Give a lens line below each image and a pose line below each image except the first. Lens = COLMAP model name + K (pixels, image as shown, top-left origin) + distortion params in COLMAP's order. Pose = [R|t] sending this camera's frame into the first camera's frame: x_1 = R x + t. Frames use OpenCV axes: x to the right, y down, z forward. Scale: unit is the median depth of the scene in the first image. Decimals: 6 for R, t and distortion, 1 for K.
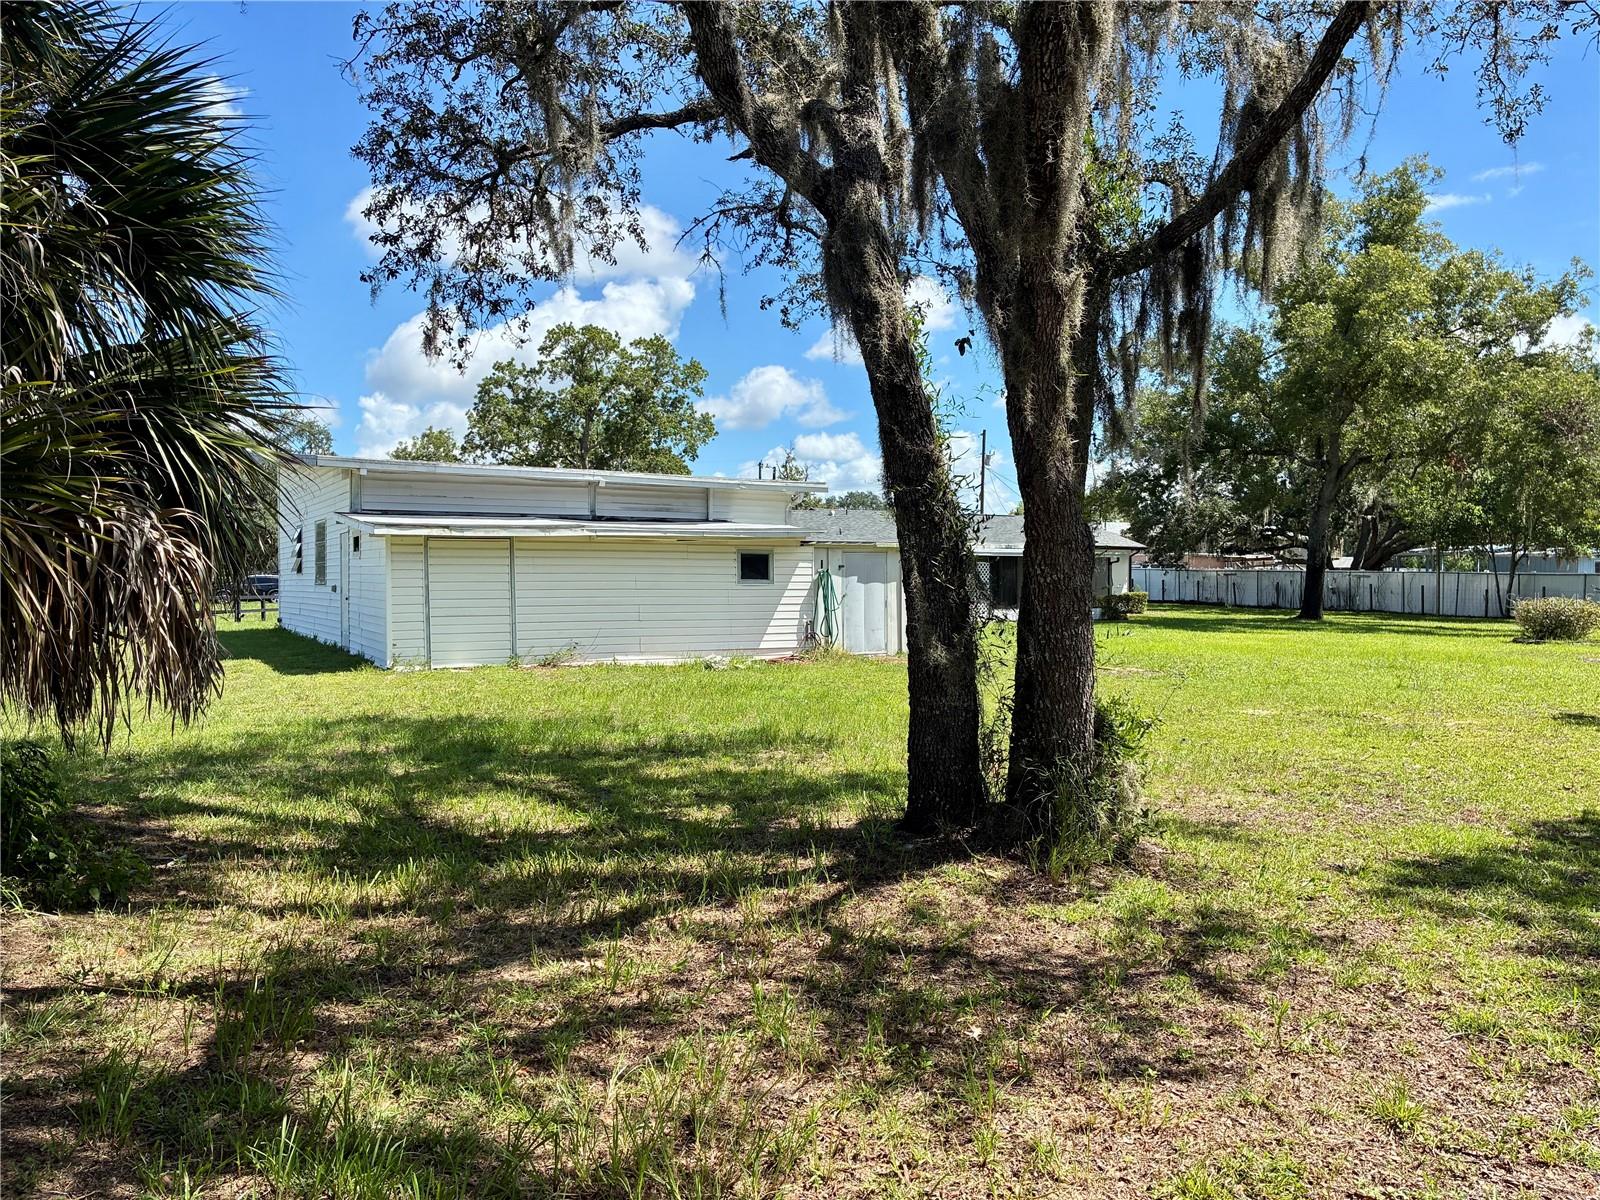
lens RADIAL K [[1215.3, 0, 815.9], [0, 1215.3, 599.5], [0, 0, 1]] dist [0.044194, -0.045668]
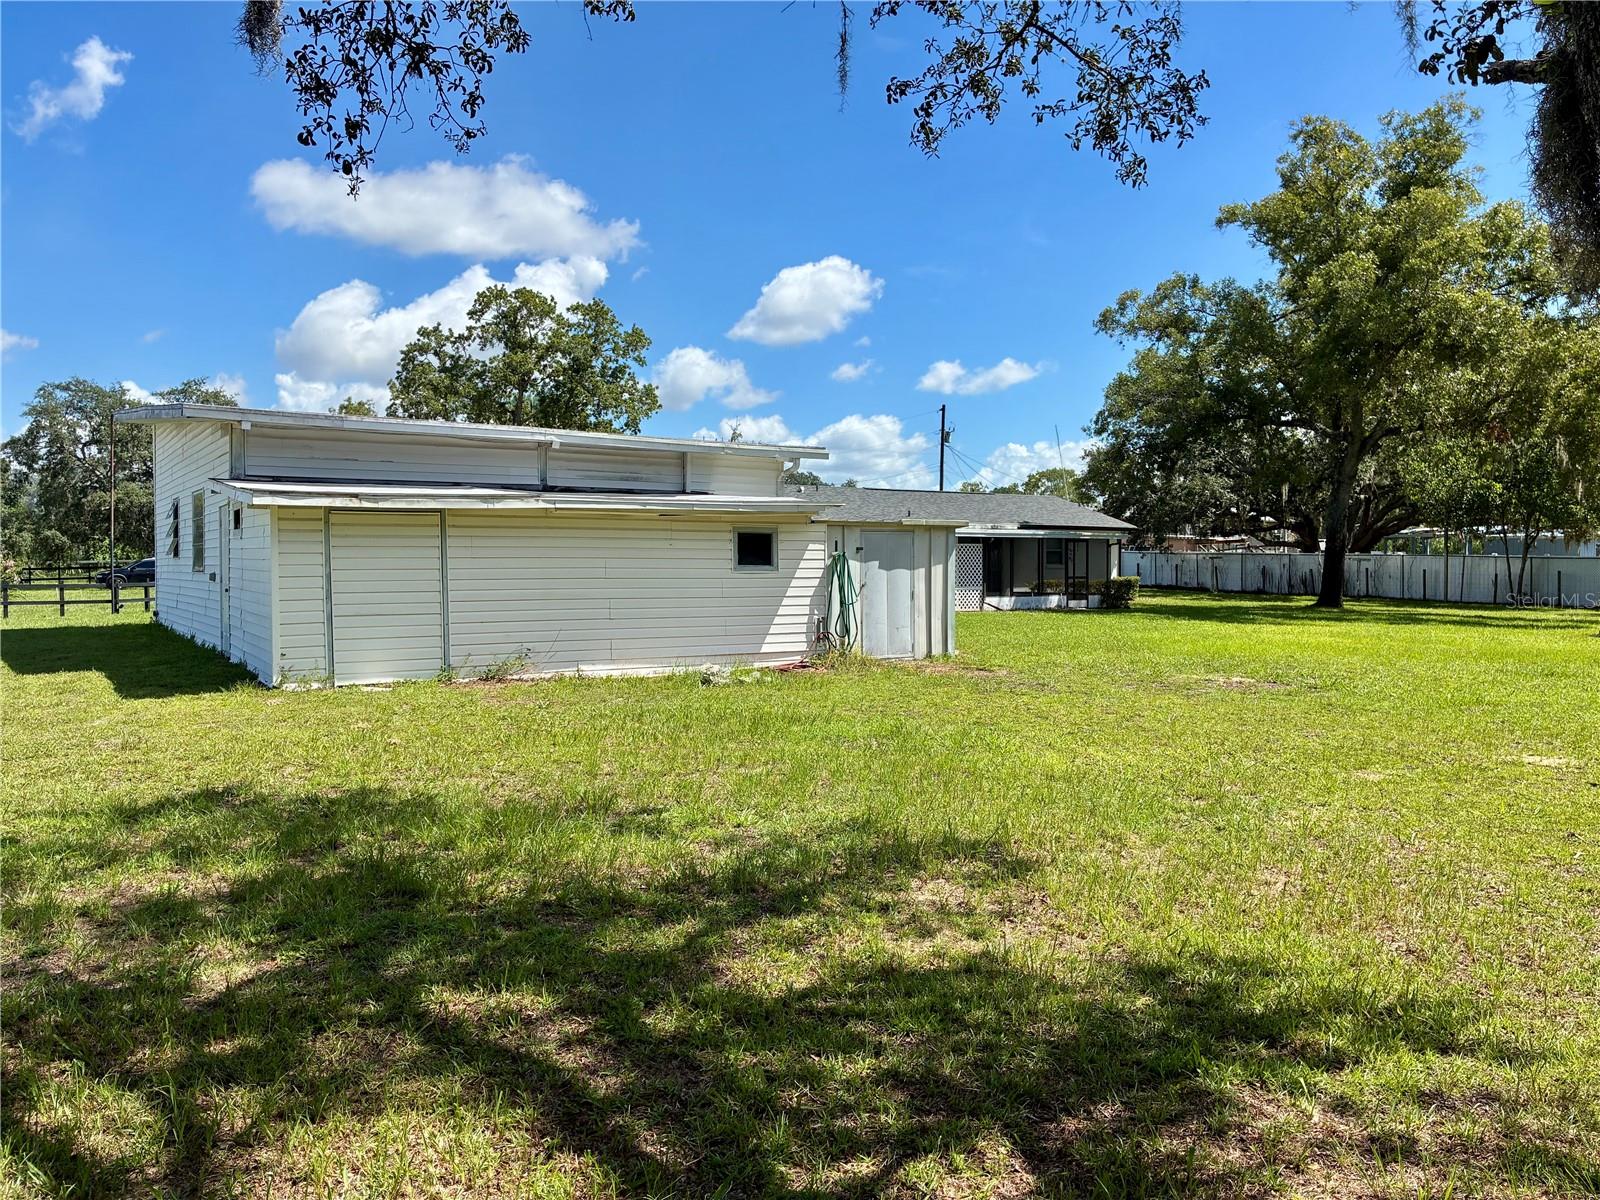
lens RADIAL K [[1215.3, 0, 801.7], [0, 1215.3, 594.2], [0, 0, 1]] dist [0.044194, -0.045668]
pose [[0.998980, -0.001071, 0.045133, -0.058520], [0.000603, 0.999946, 0.010392, -0.006301], [-0.045142, -0.010354, 0.998927, 0.222470]]
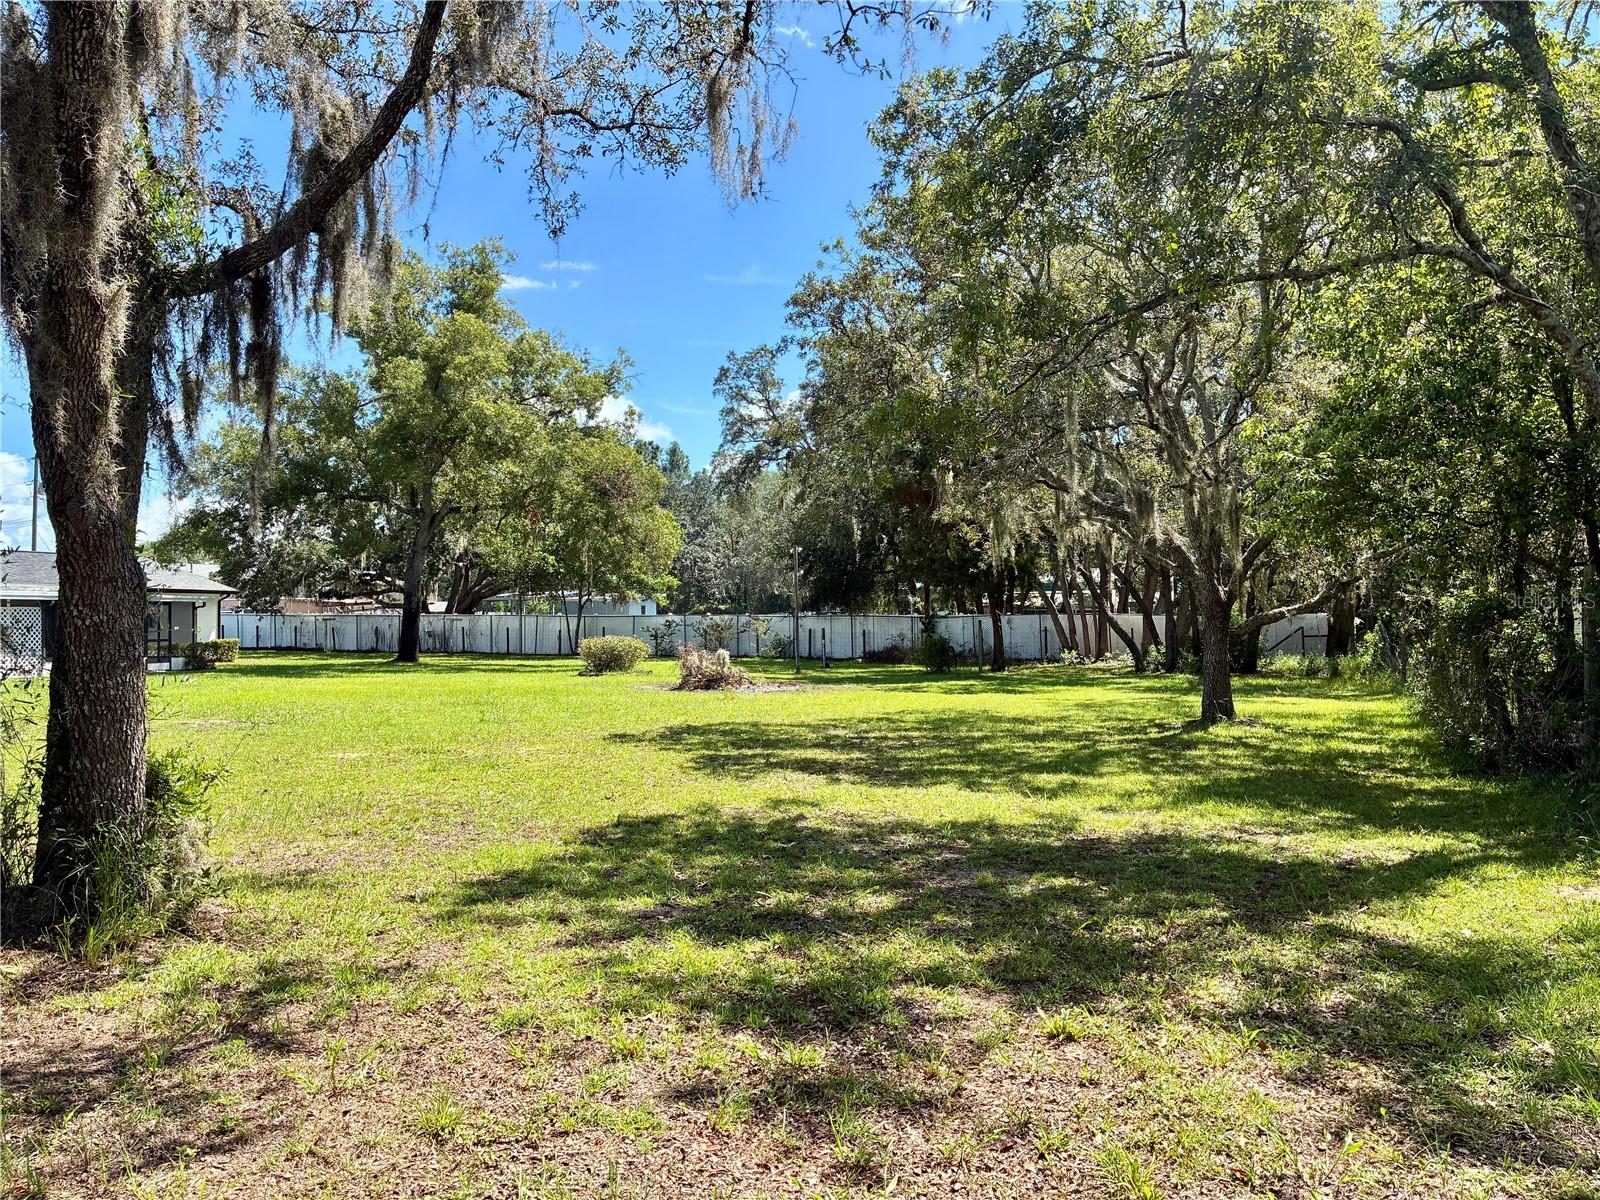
lens RADIAL K [[1215.3, 0, 793.1], [0, 1215.3, 587.6], [0, 0, 1]] dist [0.044194, -0.045668]
pose [[0.772869, 0.006391, 0.634533, 0.006788], [0.023152, 0.999000, -0.038261, 0.001468], [-0.634143, 0.044262, 0.771948, -0.003946]]
